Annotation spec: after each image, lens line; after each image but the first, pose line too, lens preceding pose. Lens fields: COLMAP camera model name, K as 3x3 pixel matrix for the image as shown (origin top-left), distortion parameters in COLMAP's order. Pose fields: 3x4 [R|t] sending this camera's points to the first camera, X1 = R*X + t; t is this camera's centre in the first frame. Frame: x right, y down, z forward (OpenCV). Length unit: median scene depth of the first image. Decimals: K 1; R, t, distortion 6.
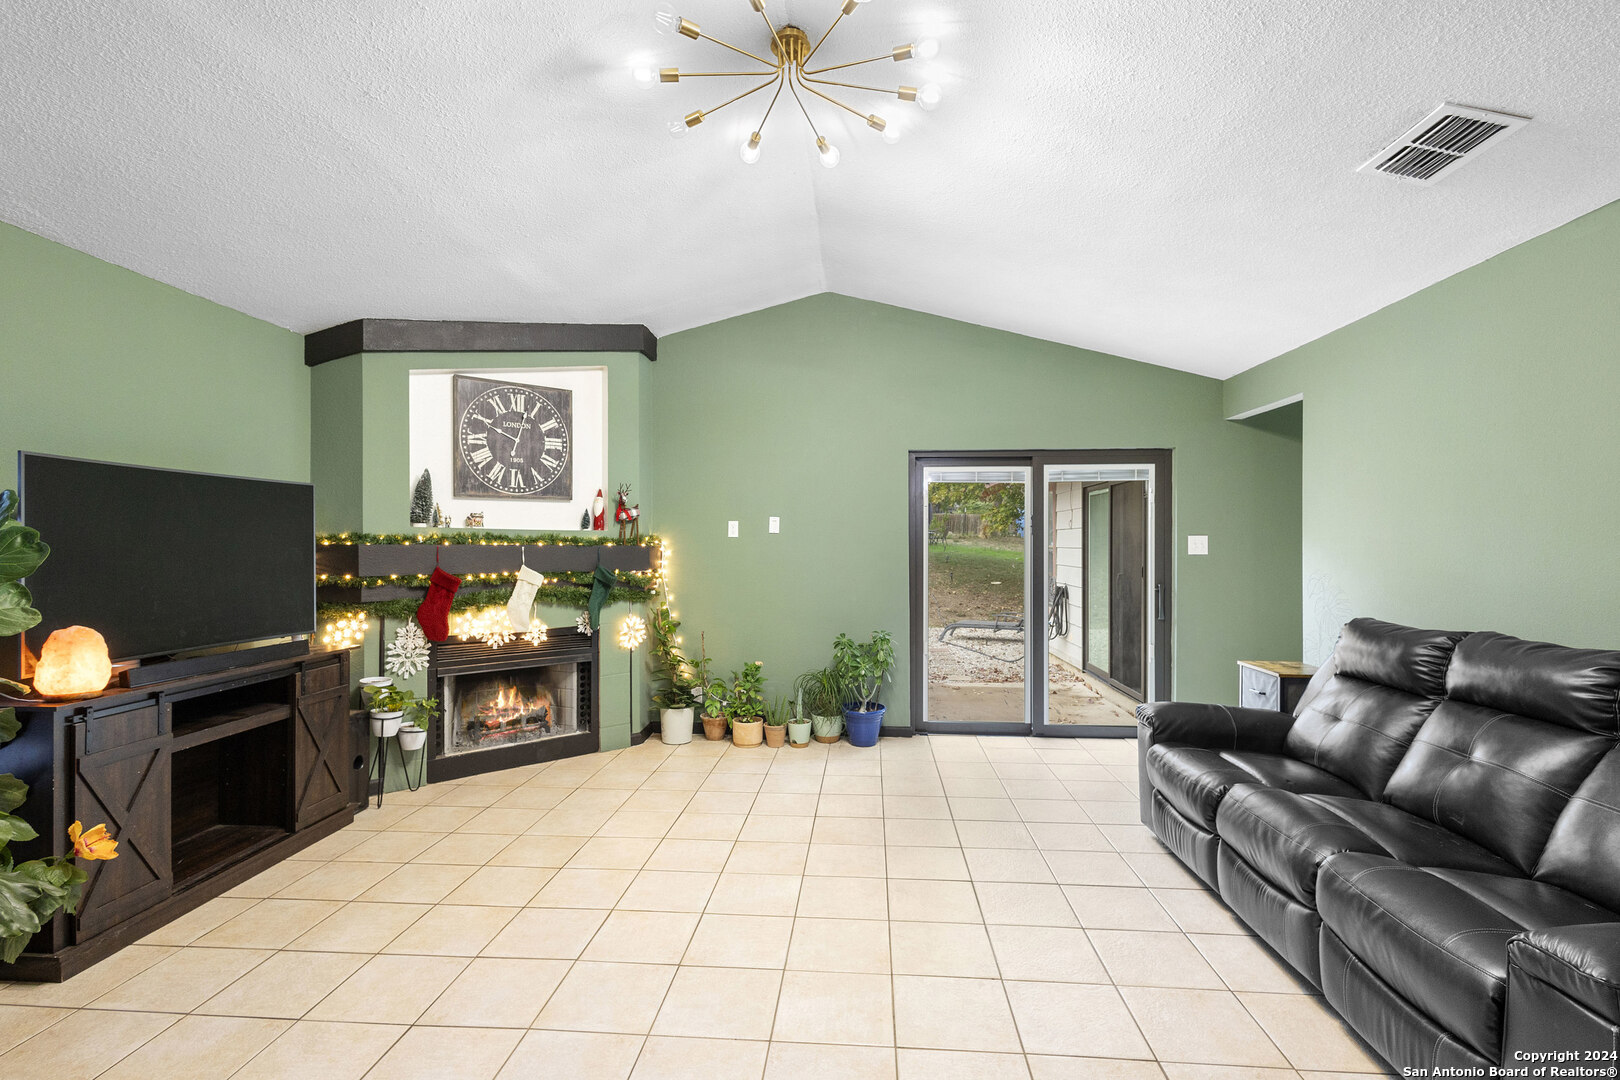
lens RADIAL K [[751.6, 0, 812.7], [0, 751.6, 546.2], [0, 0, 1]] dist [0.010648, -0.002725]
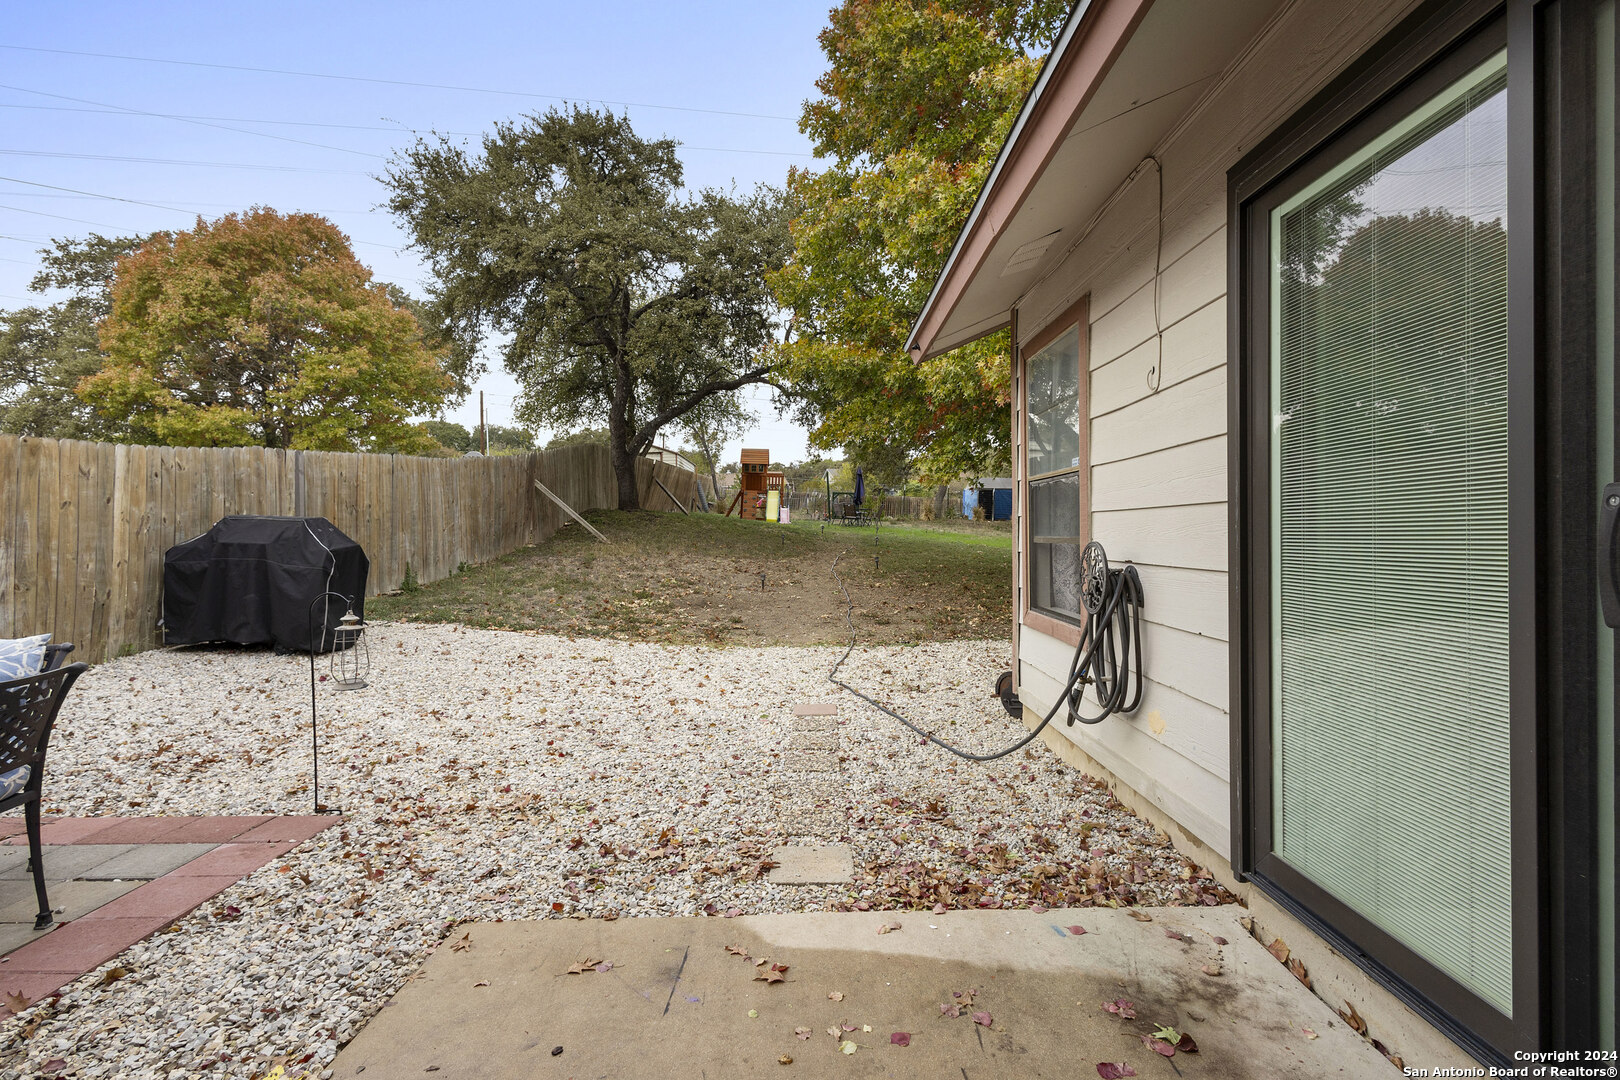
lens RADIAL K [[751.6, 0, 805.2], [0, 751.6, 536.0], [0, 0, 1]] dist [0.010648, -0.002725]
pose [[0.998162, -0.003445, 0.060502, 0.327329], [0.003633, 0.999989, -0.002992, 0.076481], [-0.060491, 0.003206, 0.998164, 1.312867]]
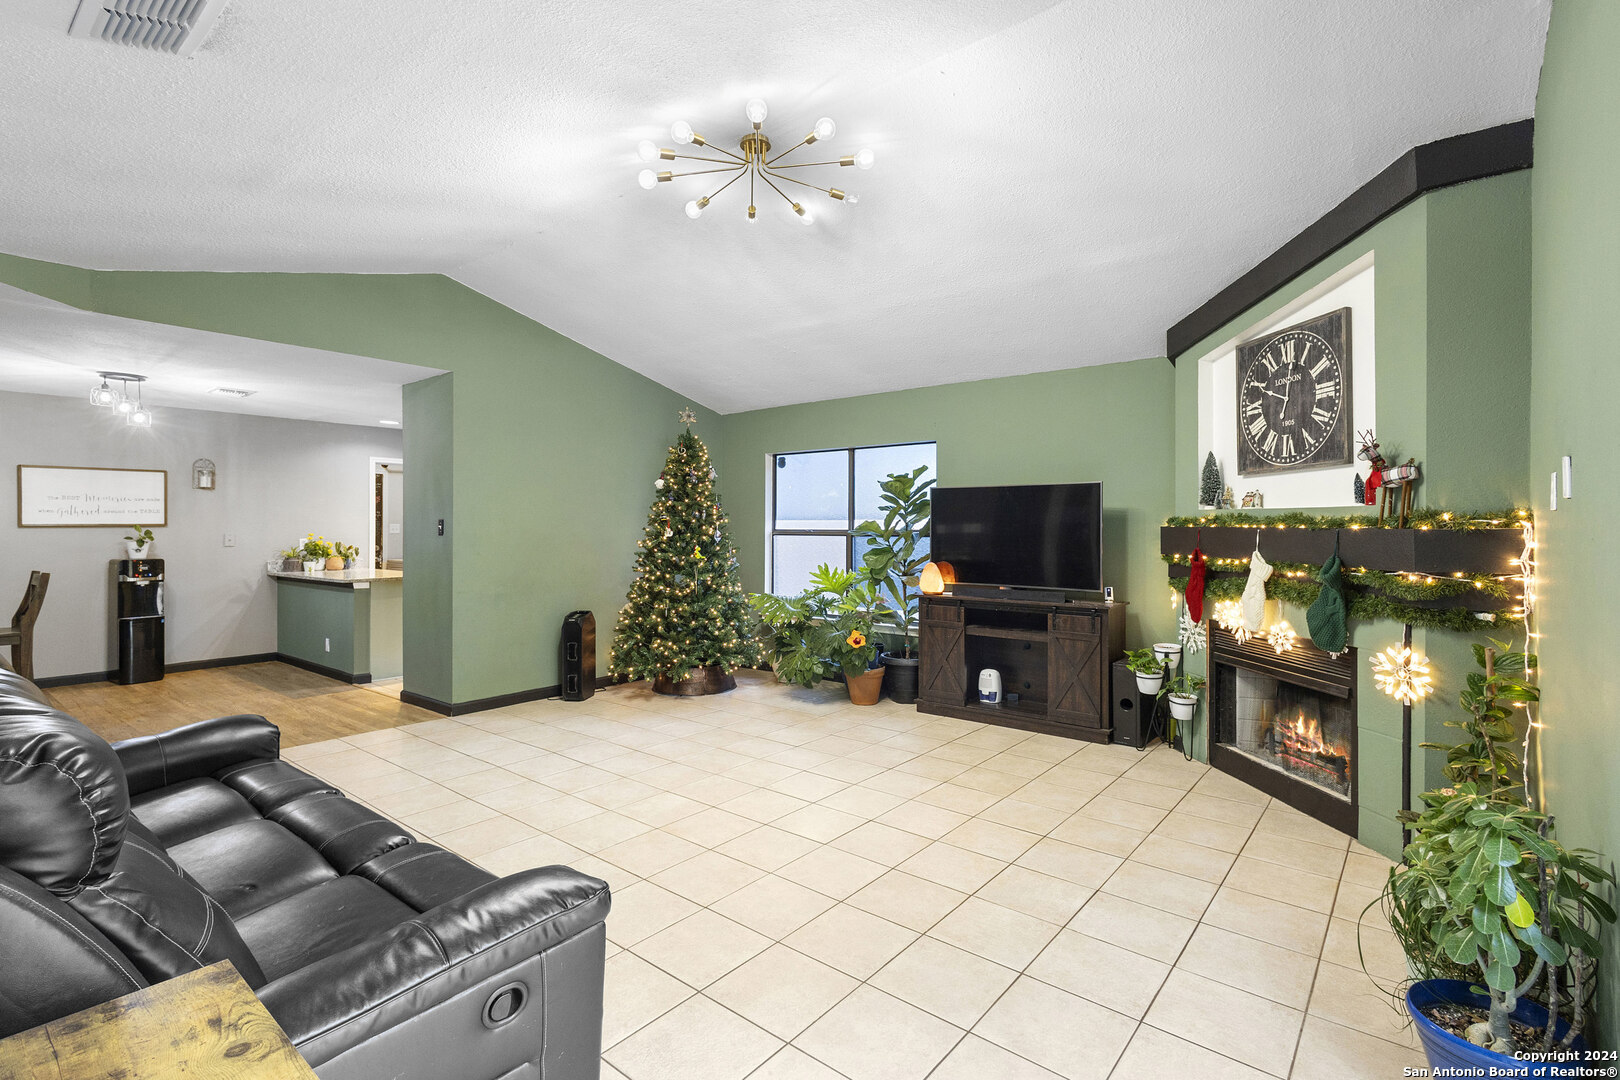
lens RADIAL K [[751.6, 0, 817.5], [0, 751.6, 523.4], [0, 0, 1]] dist [0.010648, -0.002725]
pose [[-0.562990, -0.006986, -0.826434, 0.561927], [-0.006334, 0.999971, -0.004137, 0.000565], [0.826439, 0.002906, -0.563018, 1.036459]]
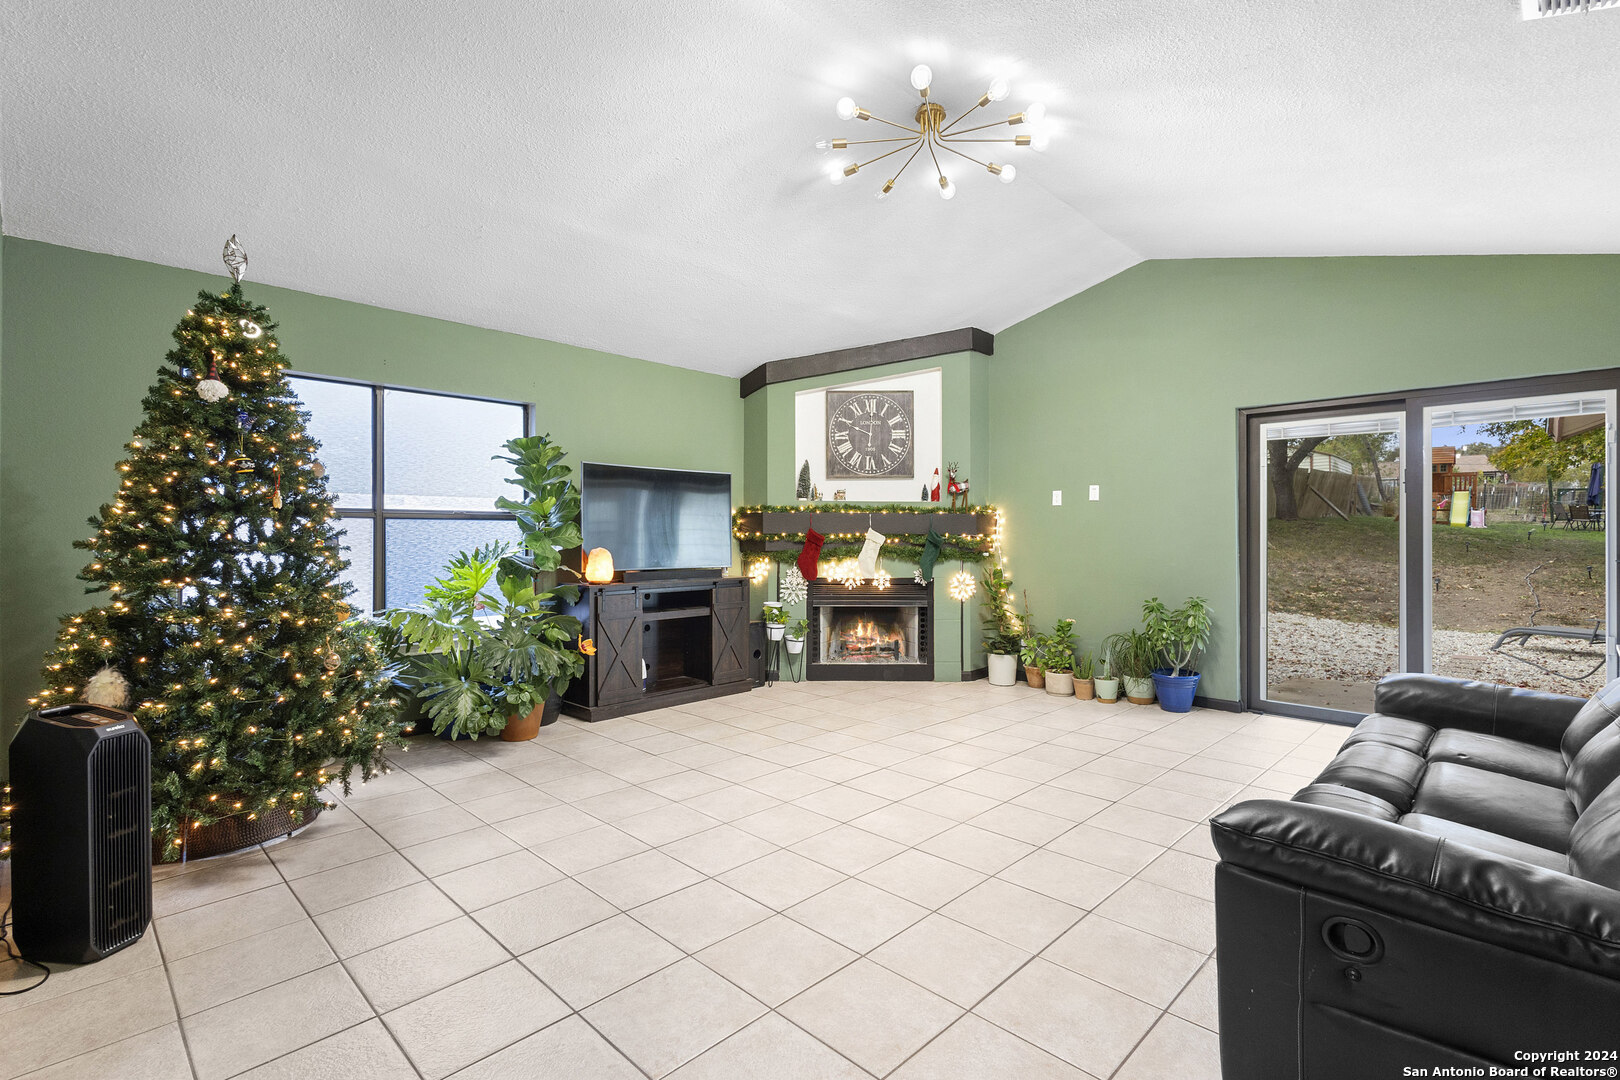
lens RADIAL K [[751.6, 0, 801.2], [0, 751.6, 538.8], [0, 0, 1]] dist [0.010648, -0.002725]
pose [[0.759592, 0.002982, -0.650393, 0.372654], [-0.002287, 0.999996, 0.001915, 0.040581], [0.650396, 0.000032, 0.759595, -0.081123]]
